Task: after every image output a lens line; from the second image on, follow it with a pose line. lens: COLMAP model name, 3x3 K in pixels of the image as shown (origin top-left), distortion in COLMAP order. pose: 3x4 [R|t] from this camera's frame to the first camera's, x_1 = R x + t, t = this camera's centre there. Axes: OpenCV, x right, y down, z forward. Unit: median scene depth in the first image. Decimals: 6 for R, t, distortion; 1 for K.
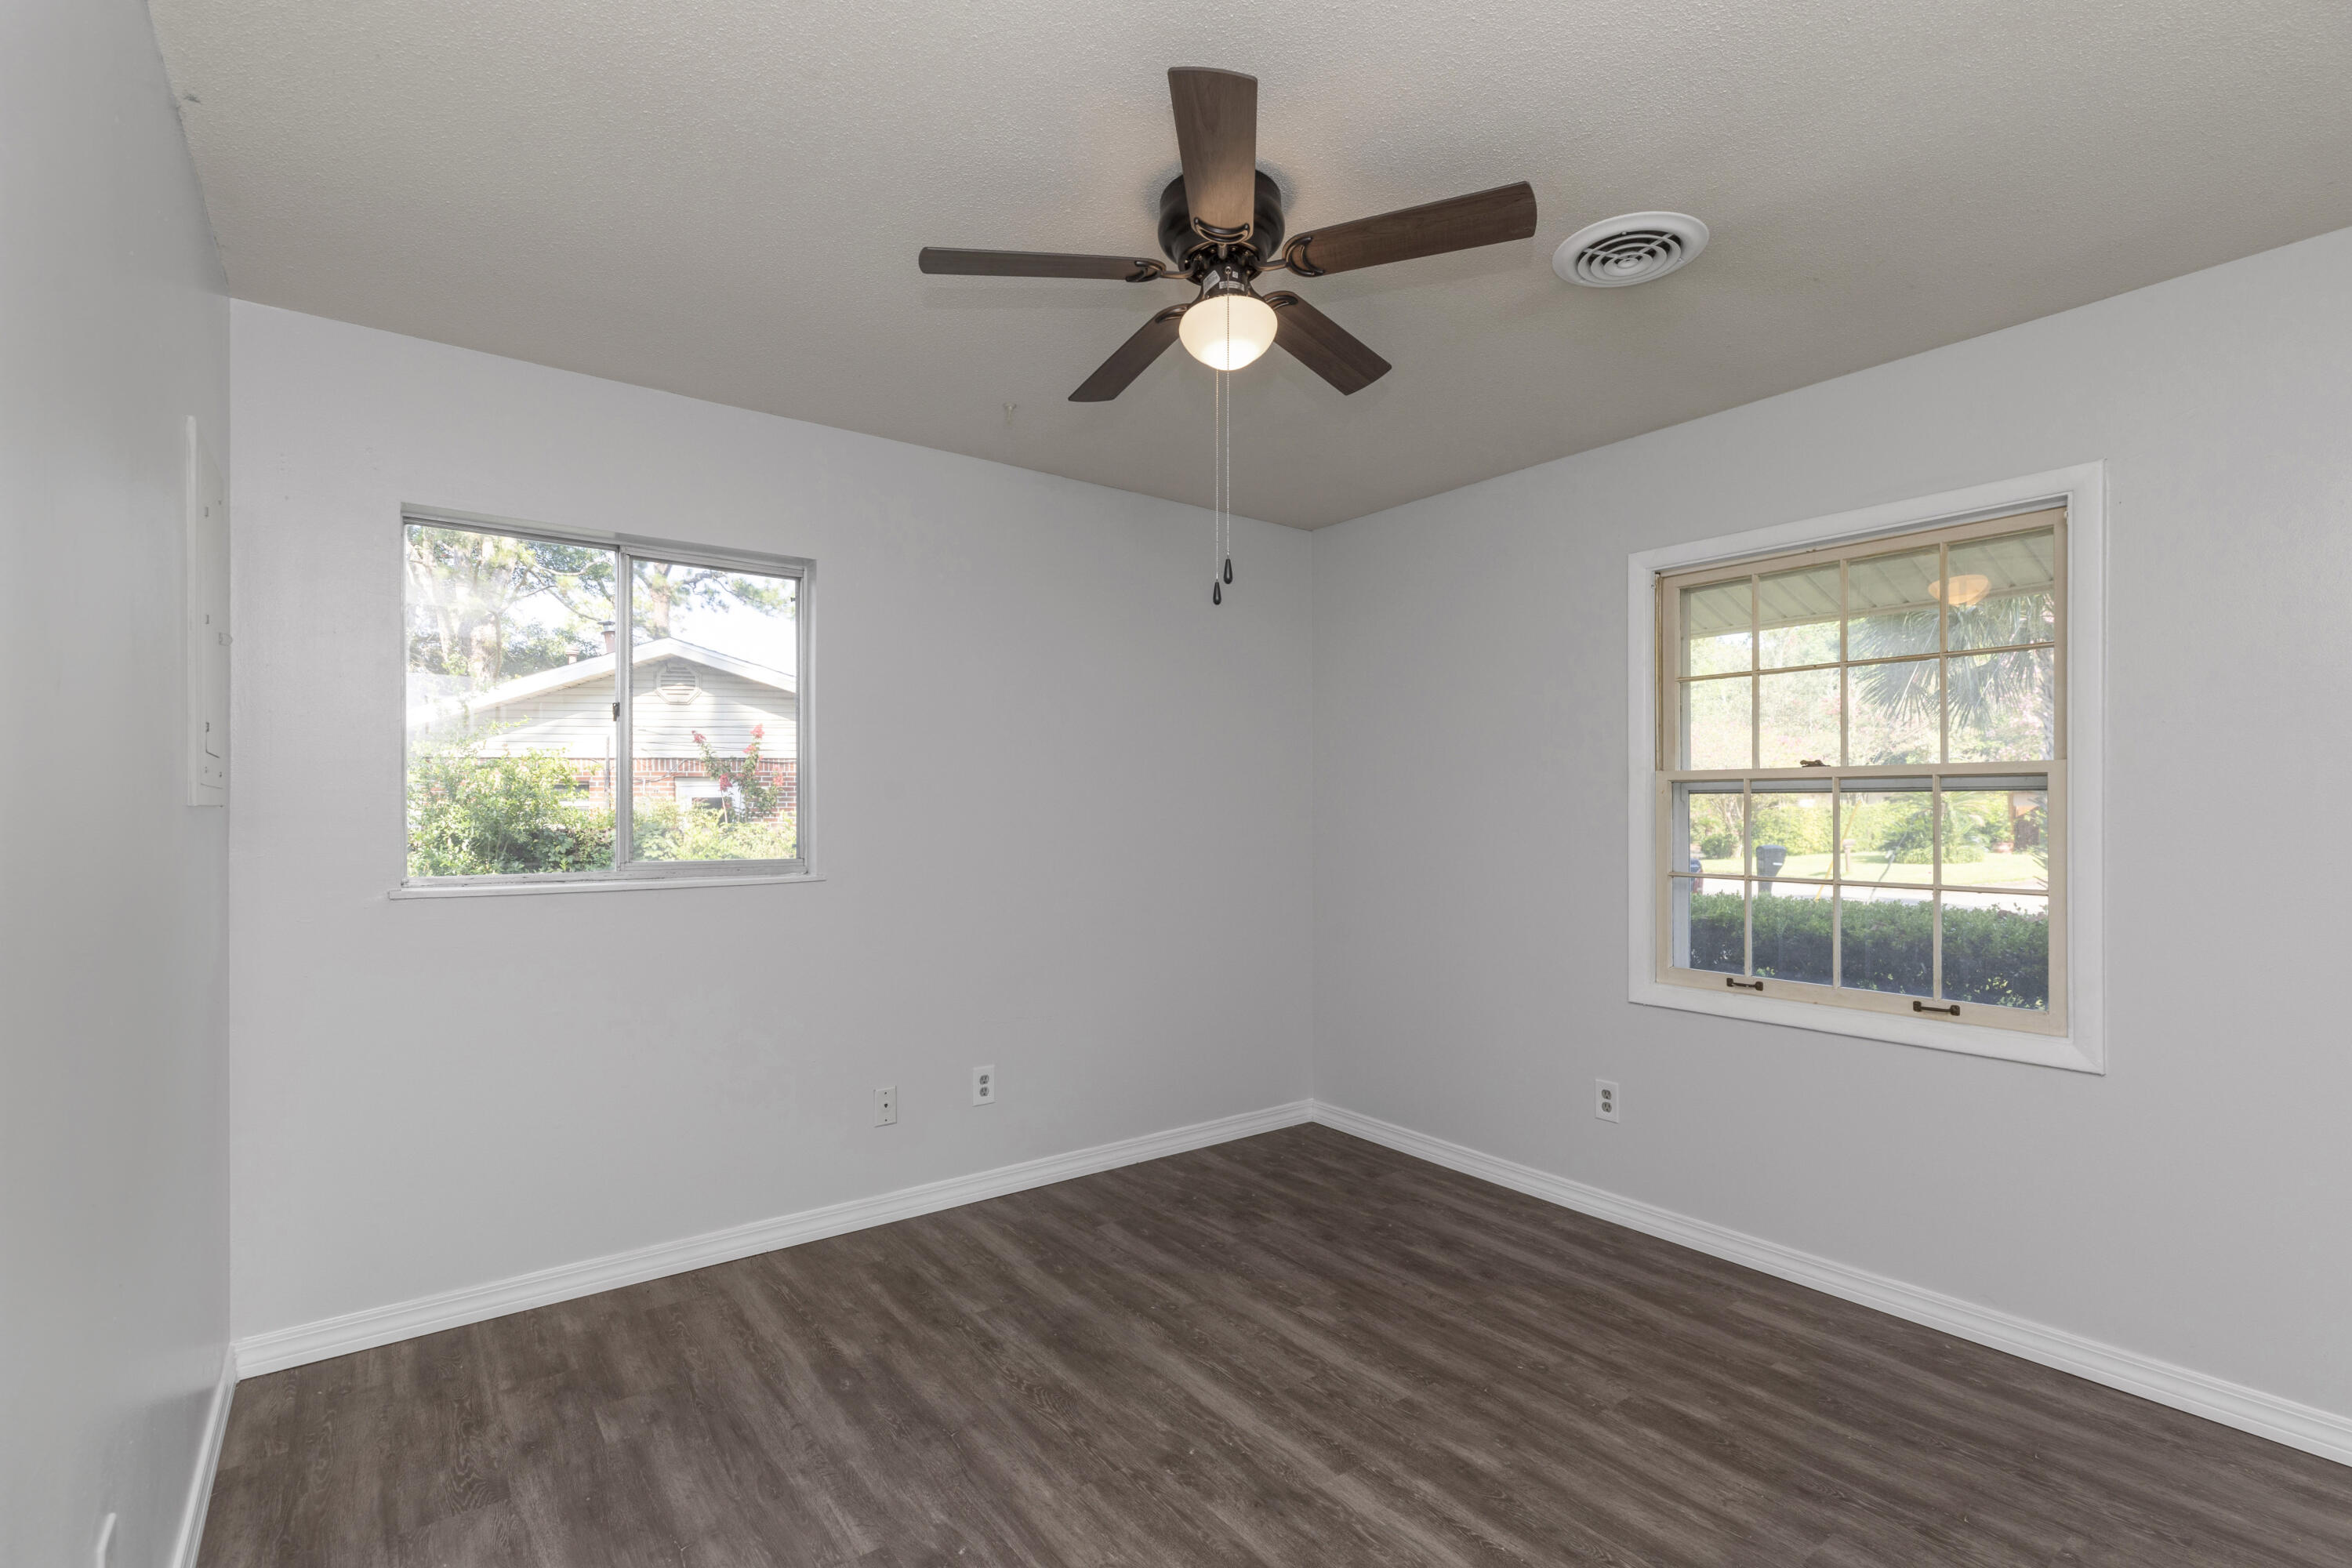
lens RADIAL K [[1098.7, 0, 1170.4], [0, 1098.7, 815.2], [0, 0, 1]] dist [0.004574, 0.000393]
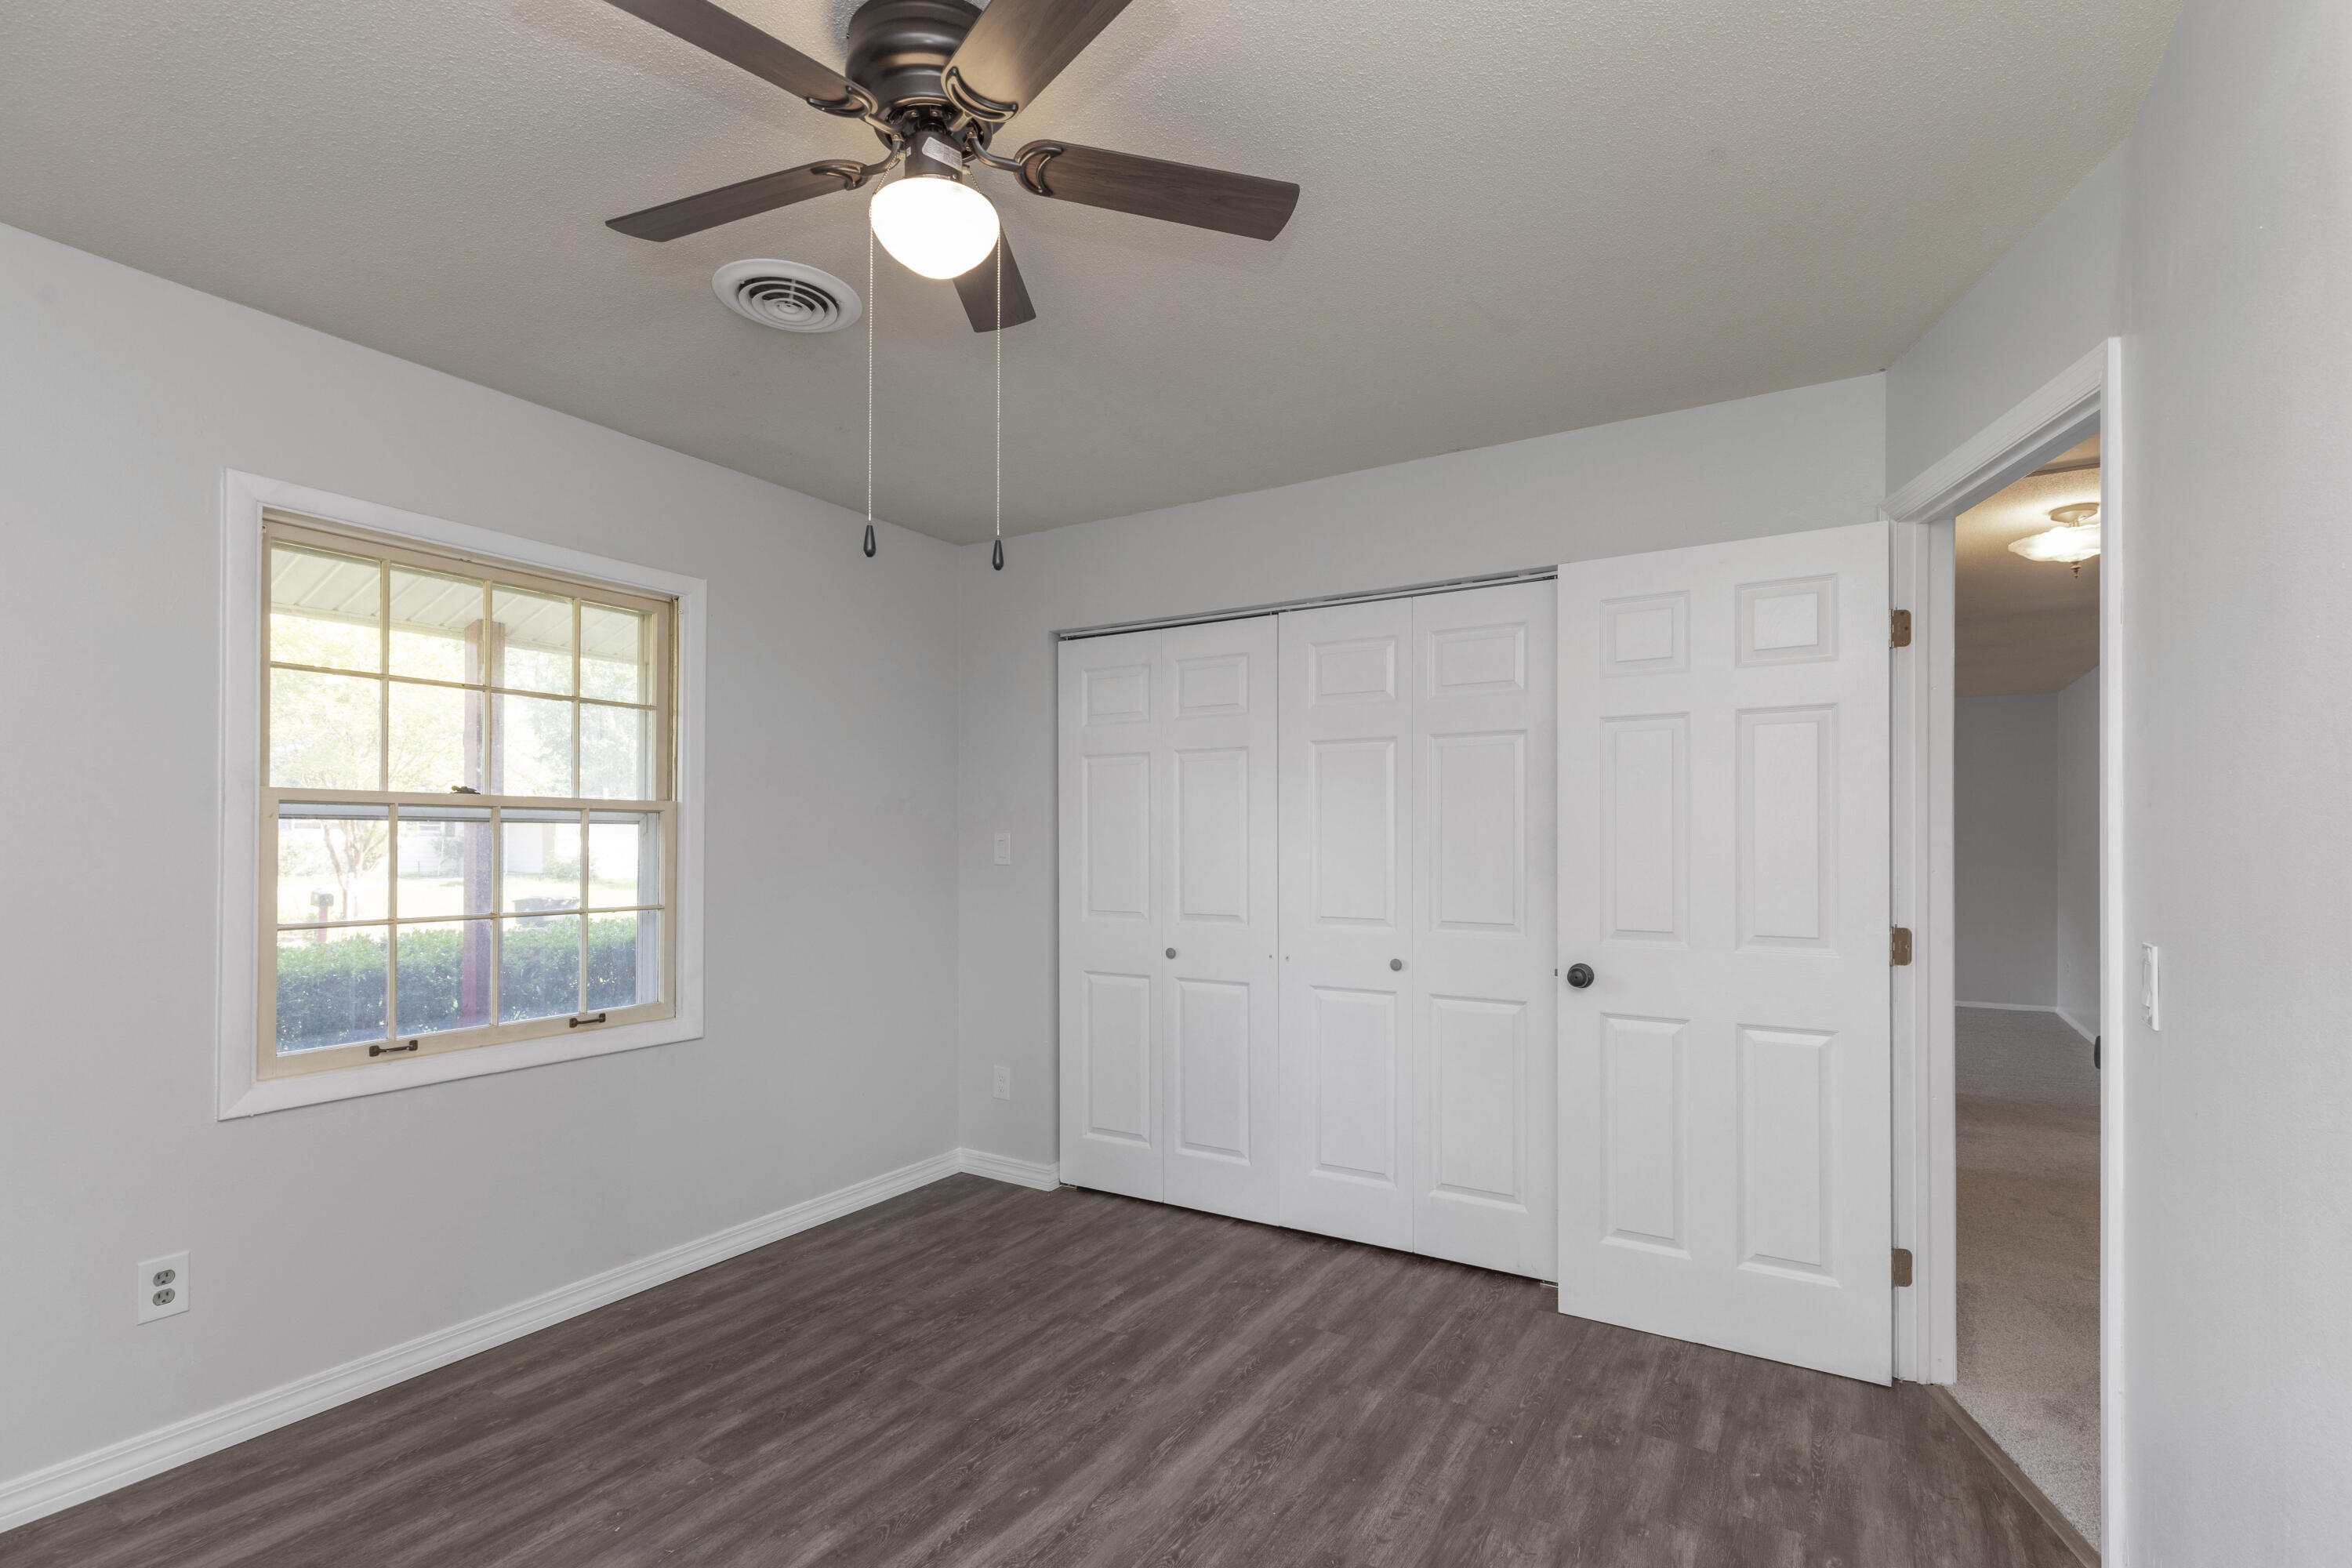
lens RADIAL K [[1092.6, 0, 1216.6], [0, 1092.6, 832.0], [0, 0, 1]] dist [0.004747, 0.000326]
pose [[-0.394514, 0.006029, 0.918870, -0.646303], [0.007587, 0.999966, -0.003304, -0.004964], [-0.918859, 0.005668, -0.394546, 0.981300]]
